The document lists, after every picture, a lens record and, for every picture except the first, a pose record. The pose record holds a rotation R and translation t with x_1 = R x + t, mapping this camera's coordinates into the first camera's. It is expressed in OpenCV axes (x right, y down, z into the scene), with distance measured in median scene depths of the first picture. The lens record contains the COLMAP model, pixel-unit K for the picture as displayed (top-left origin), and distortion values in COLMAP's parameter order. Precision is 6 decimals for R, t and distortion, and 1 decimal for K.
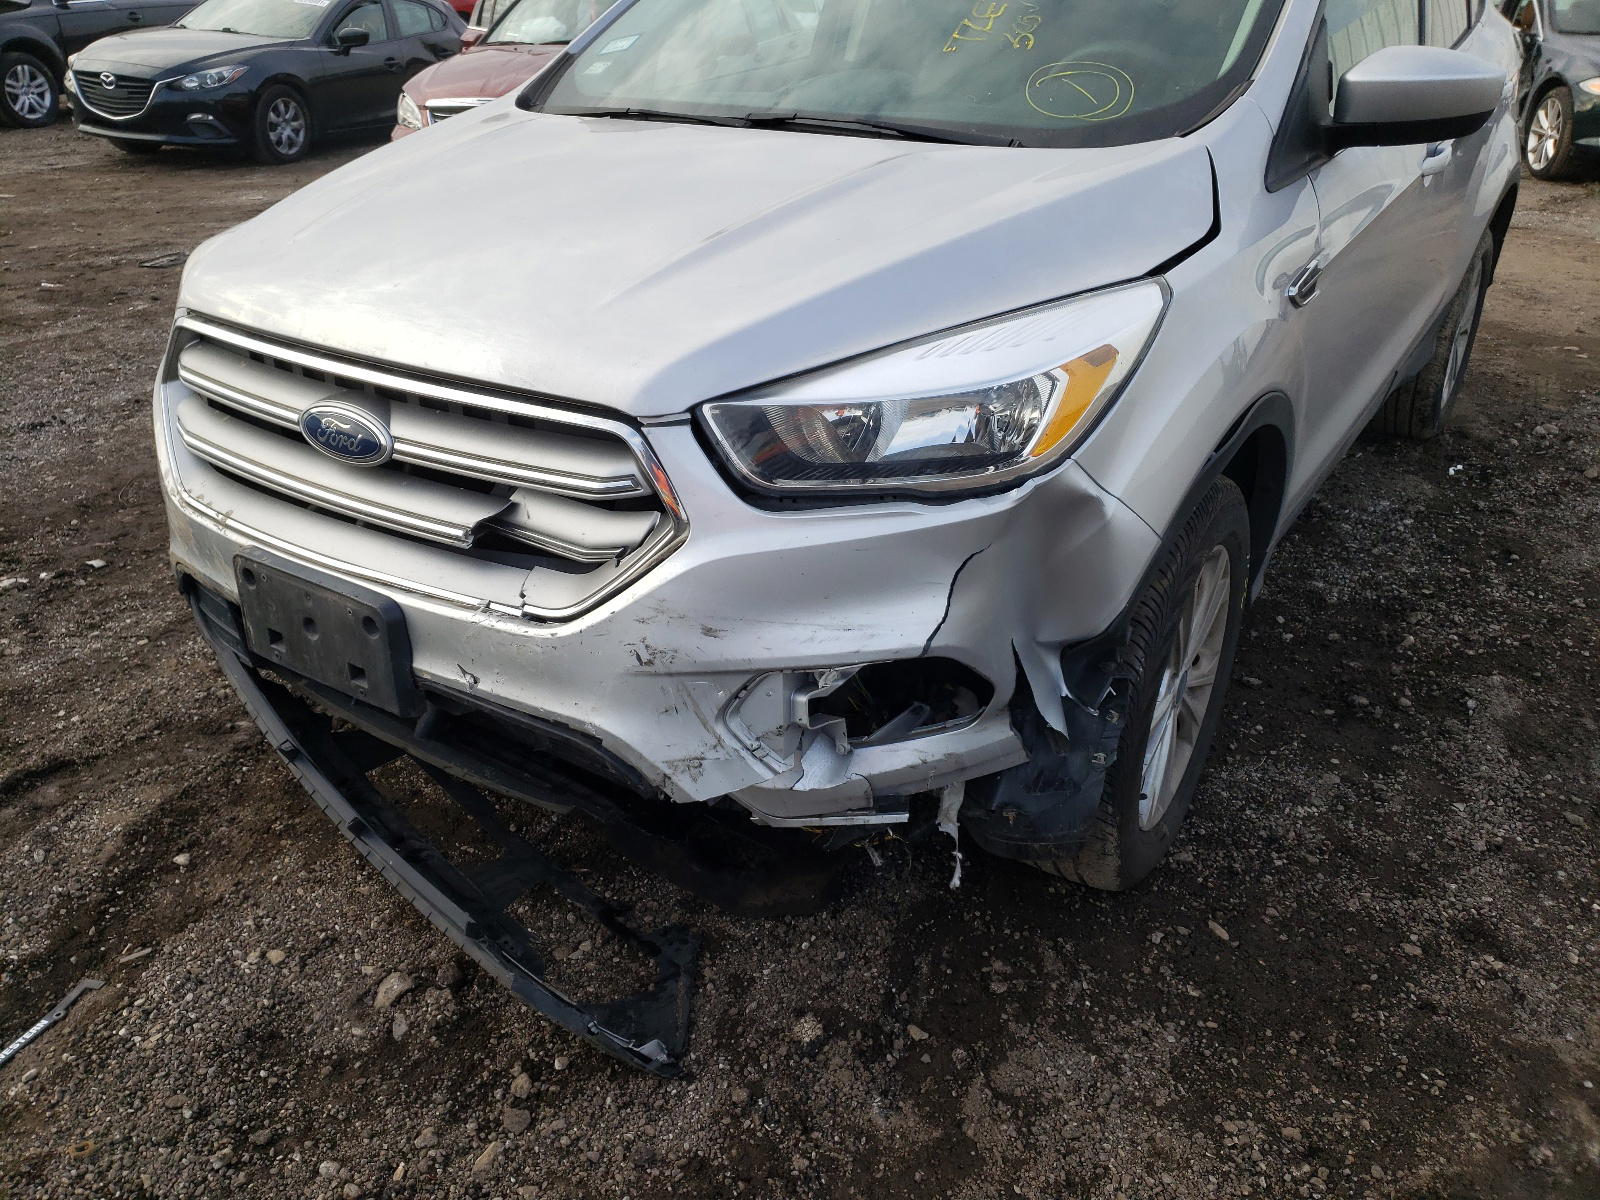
lens RADIAL K [[1372.1, 0, 791.3], [0, 1372.1, 598.4], [0, 0, 1]] dist [0.037378, -0.011491]
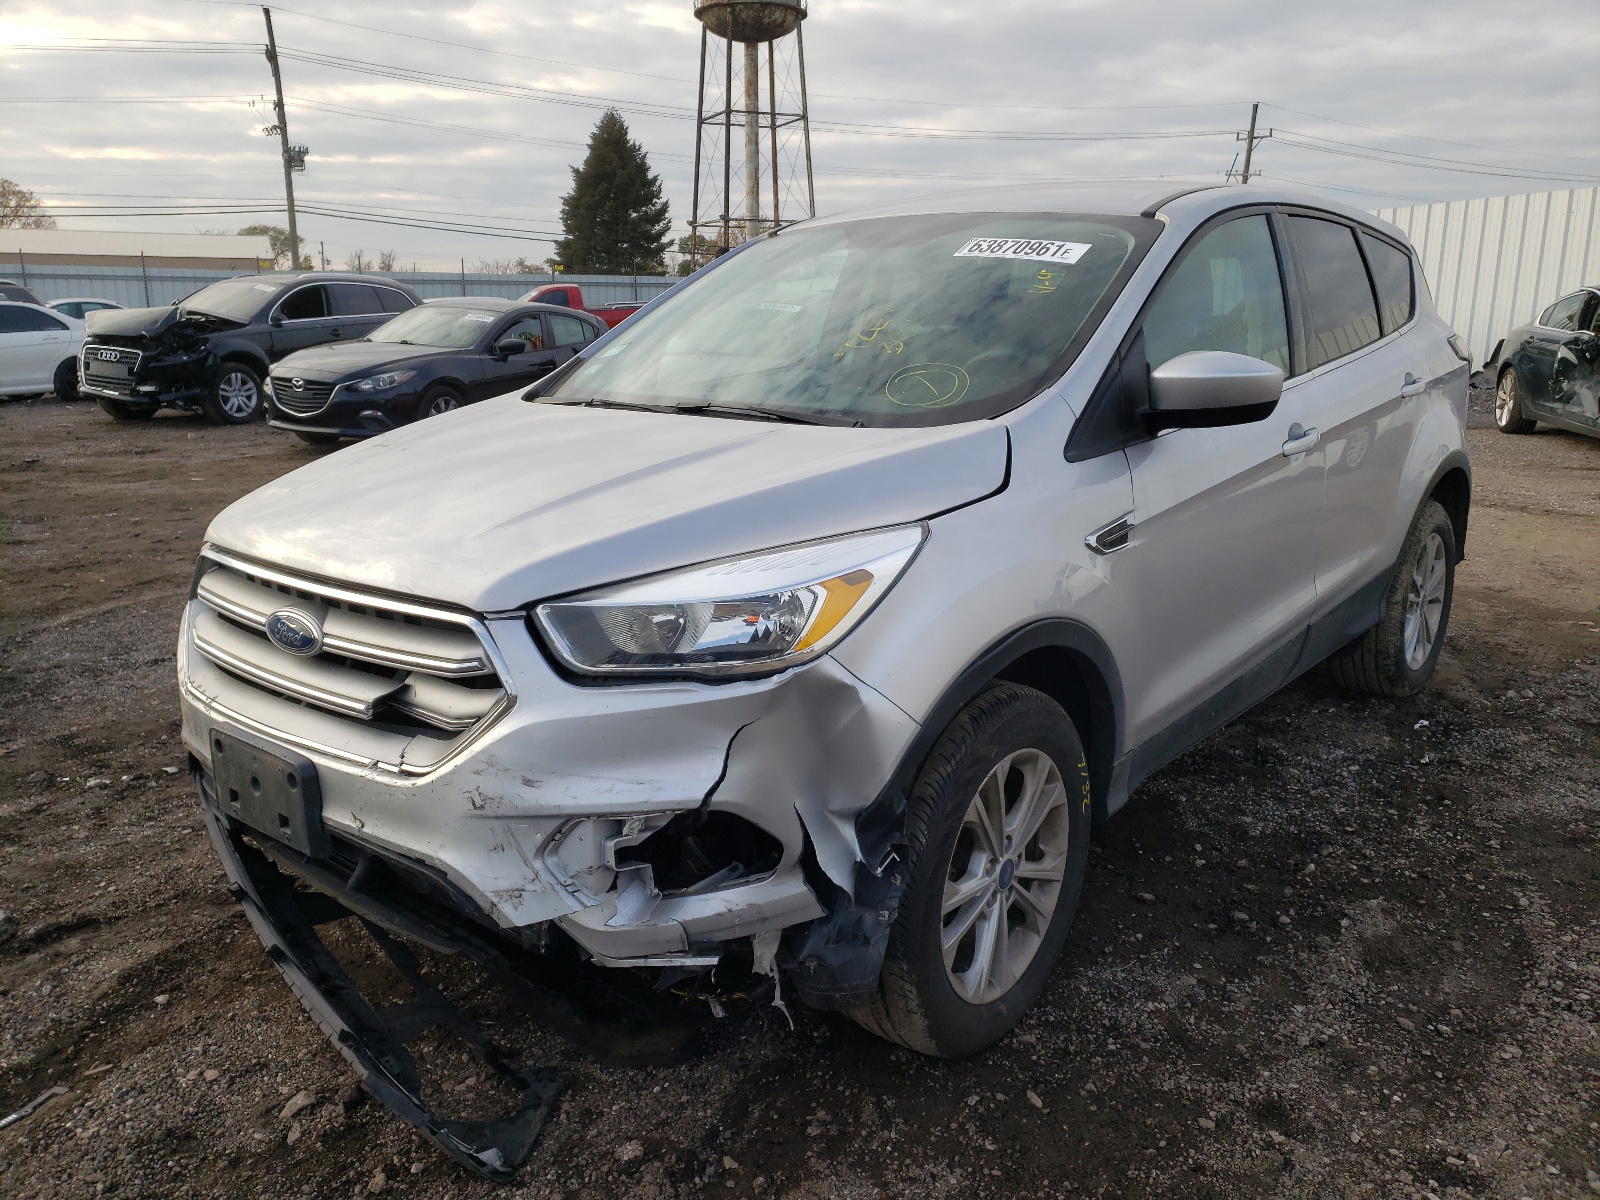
lens RADIAL K [[1372.1, 0, 810.5], [0, 1372.1, 602.5], [0, 0, 1]] dist [0.037378, -0.011491]
pose [[0.994568, 0.014382, -0.103086, 0.252426], [-0.034673, 0.979619, -0.197851, 0.080235], [0.098139, 0.200351, 0.974797, -0.184582]]
